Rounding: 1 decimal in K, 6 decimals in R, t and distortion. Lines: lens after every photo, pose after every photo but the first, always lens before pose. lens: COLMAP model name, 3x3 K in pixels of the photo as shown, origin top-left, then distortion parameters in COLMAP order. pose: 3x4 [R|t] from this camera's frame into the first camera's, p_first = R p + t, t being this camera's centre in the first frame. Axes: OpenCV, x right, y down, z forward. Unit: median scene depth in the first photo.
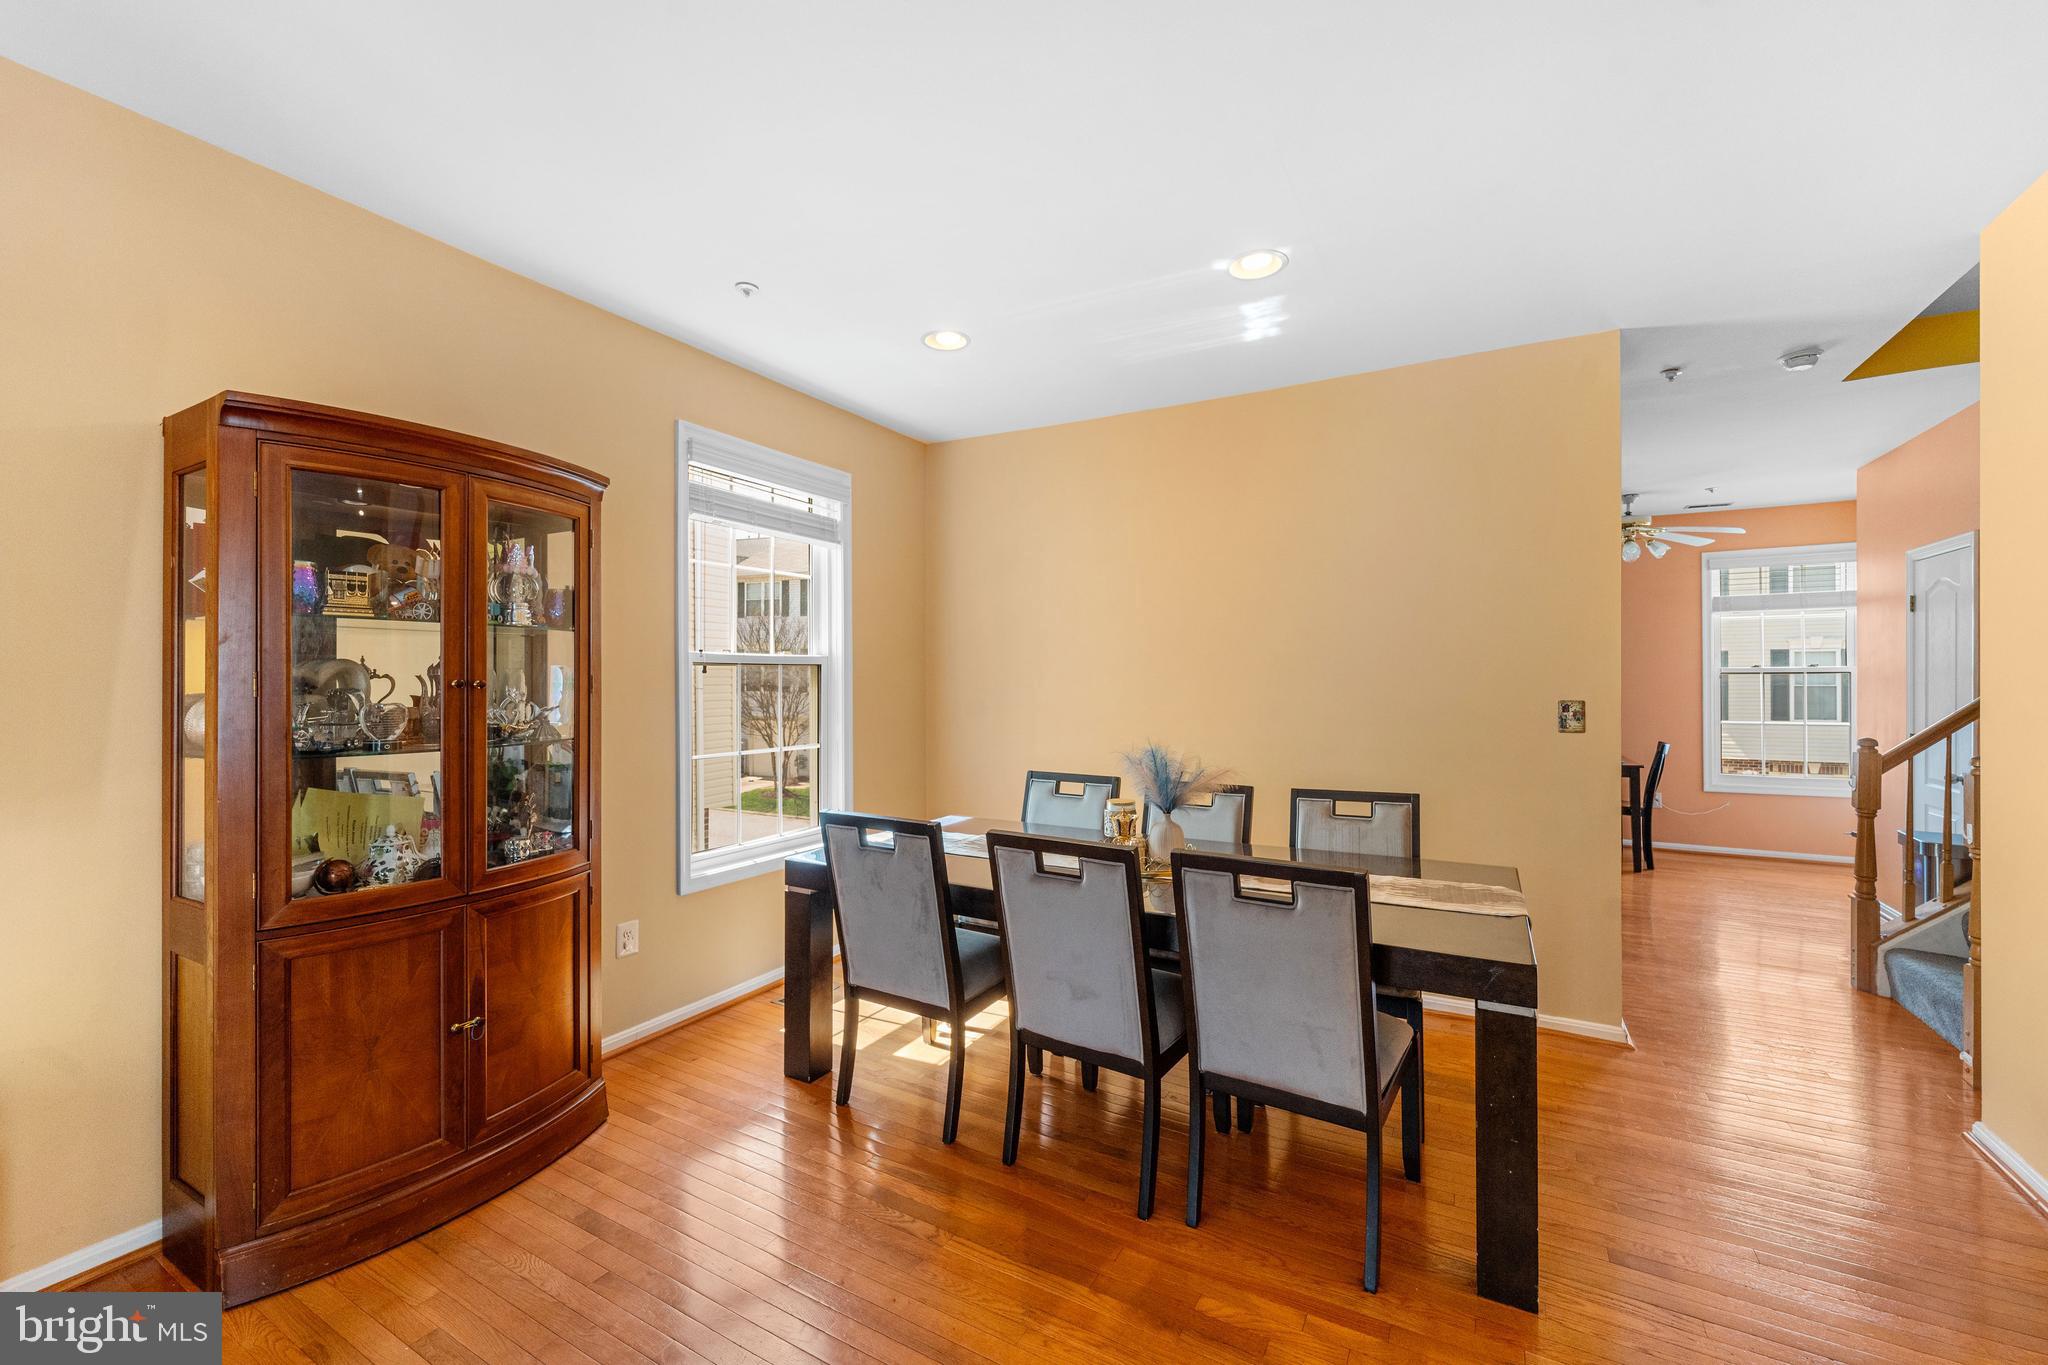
lens RADIAL K [[819.5, 0, 1024.9], [0, 819.5, 676.6], [0, 0, 1]] dist [0.003941, -0.002334]
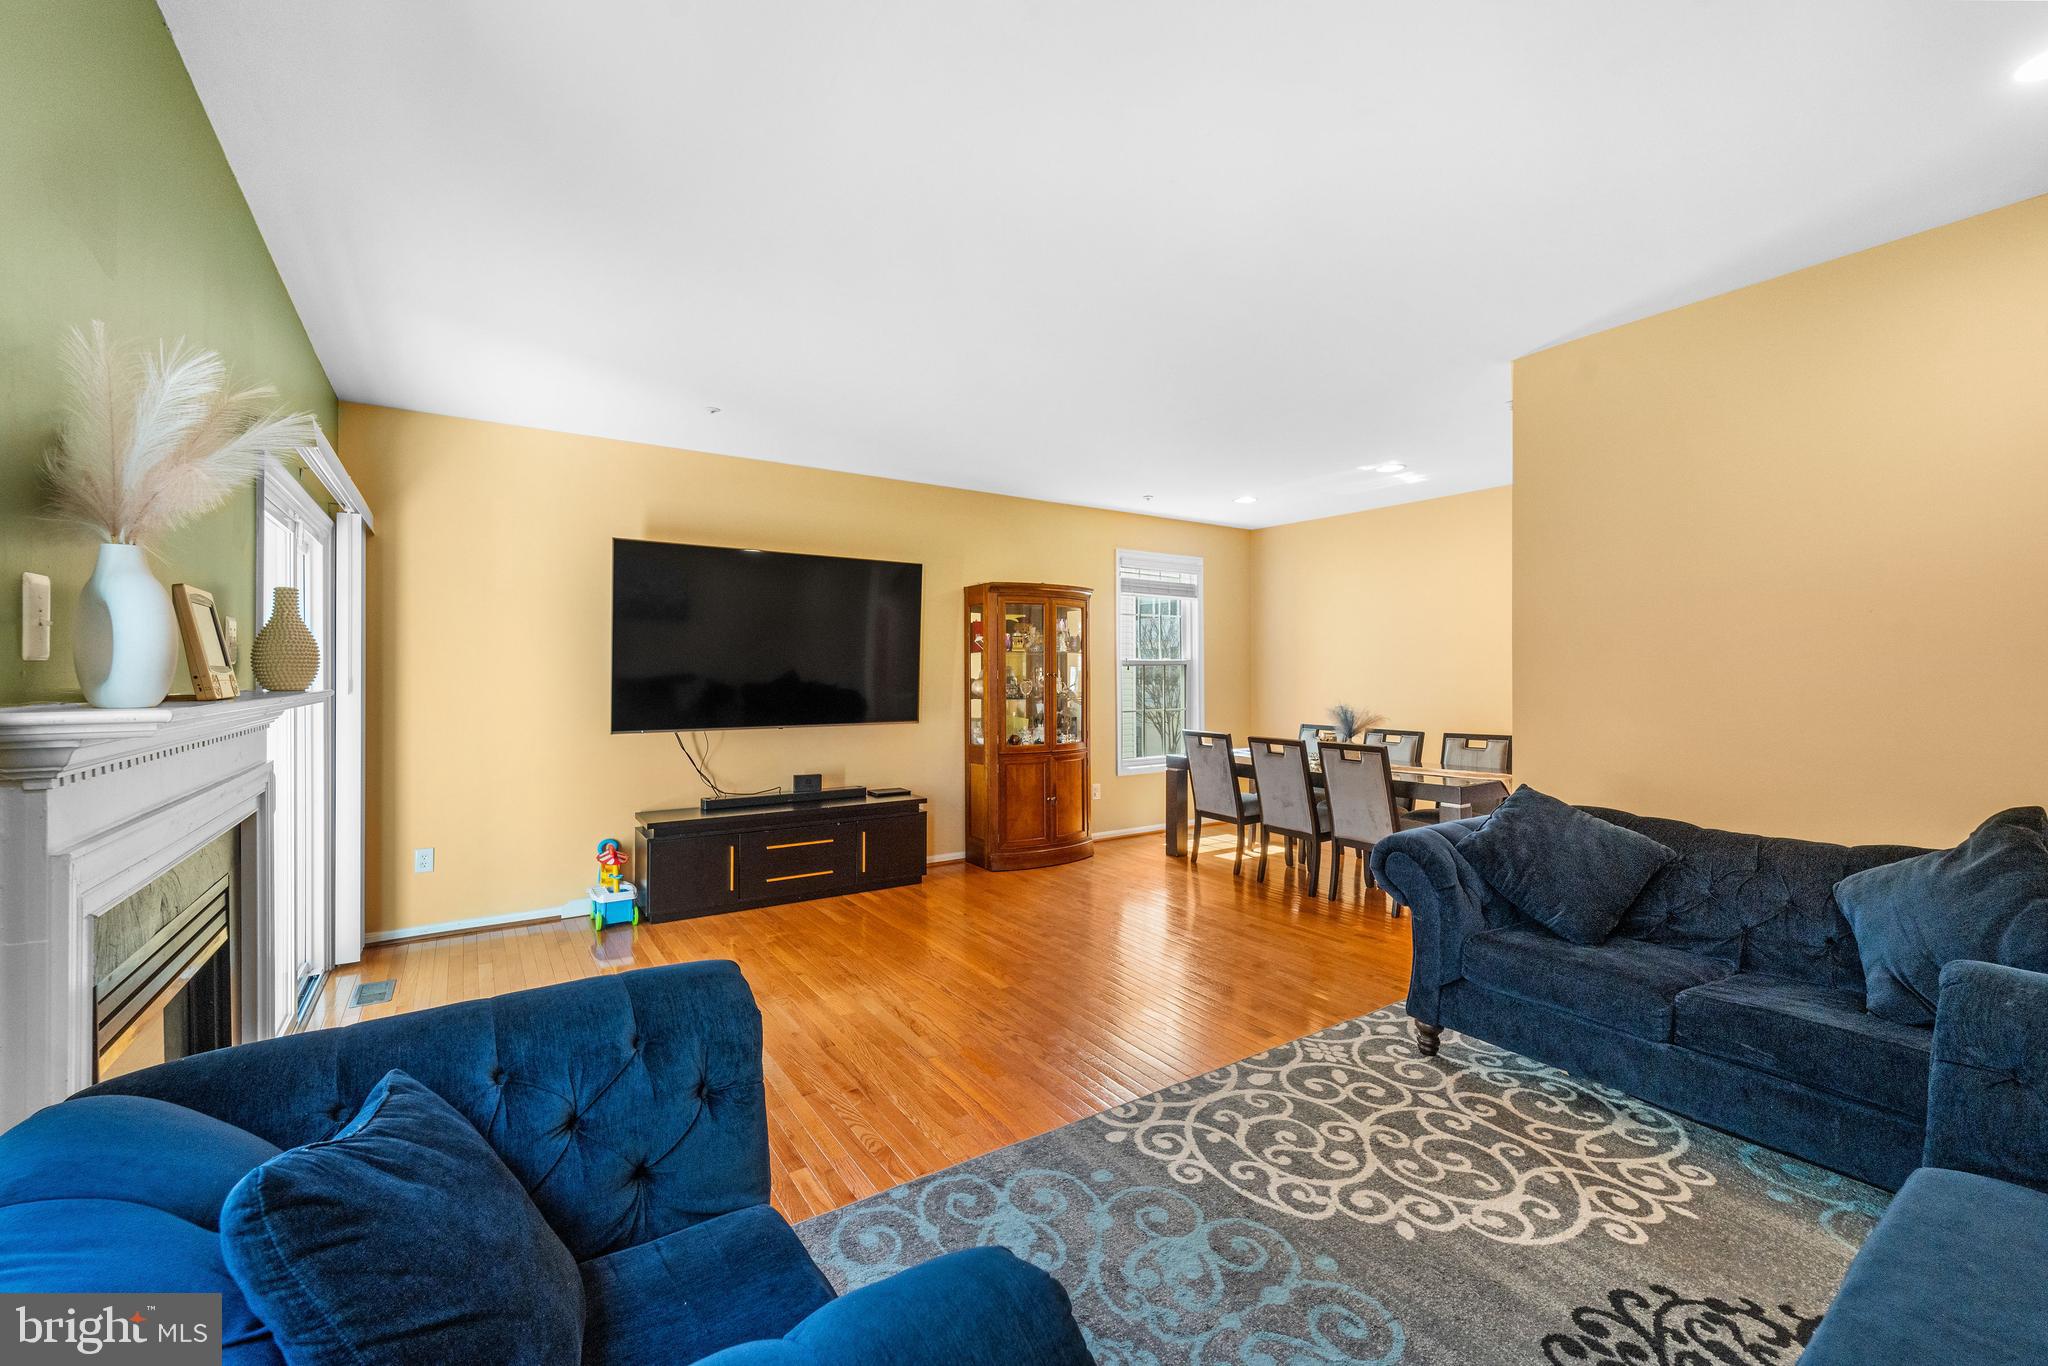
lens RADIAL K [[819.5, 0, 1024.3], [0, 819.5, 679.2], [0, 0, 1]] dist [0.003941, -0.002334]
pose [[0.893570, -0.001730, -0.448920, 0.353167], [0.004833, 0.999972, 0.005767, 0.006485], [0.448897, -0.007323, 0.893553, -1.122352]]
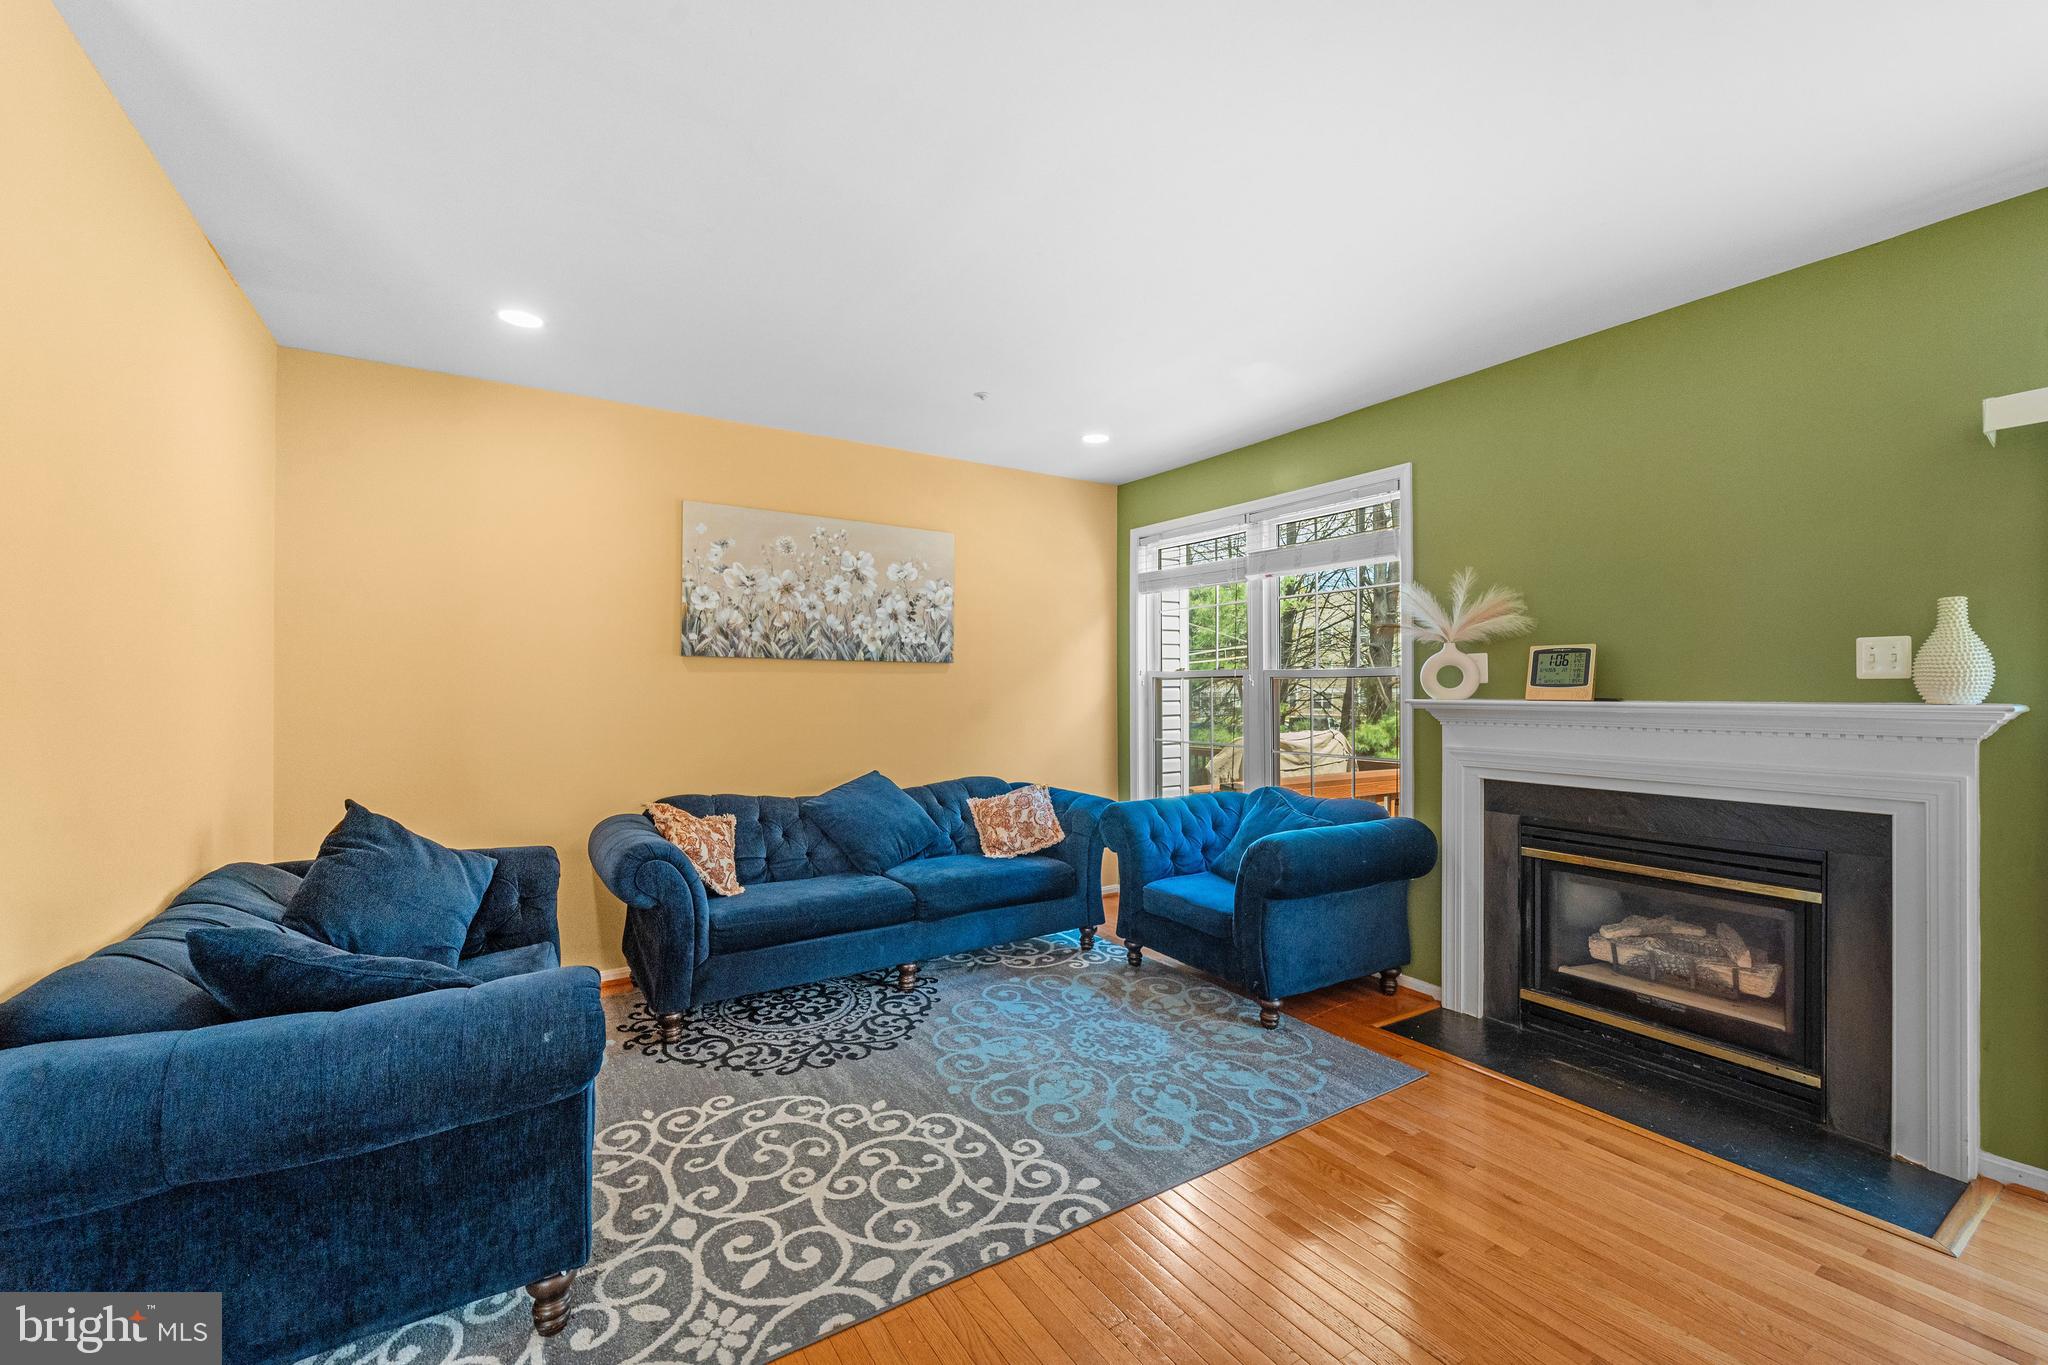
lens RADIAL K [[819.5, 0, 1024.6], [0, 819.5, 683.1], [0, 0, 1]] dist [0.003941, -0.002334]
pose [[-0.885898, 0.003685, 0.463866, -0.262975], [-0.000616, 0.999958, -0.009120, 0.007625], [-0.463880, -0.008365, -0.885858, 0.422084]]
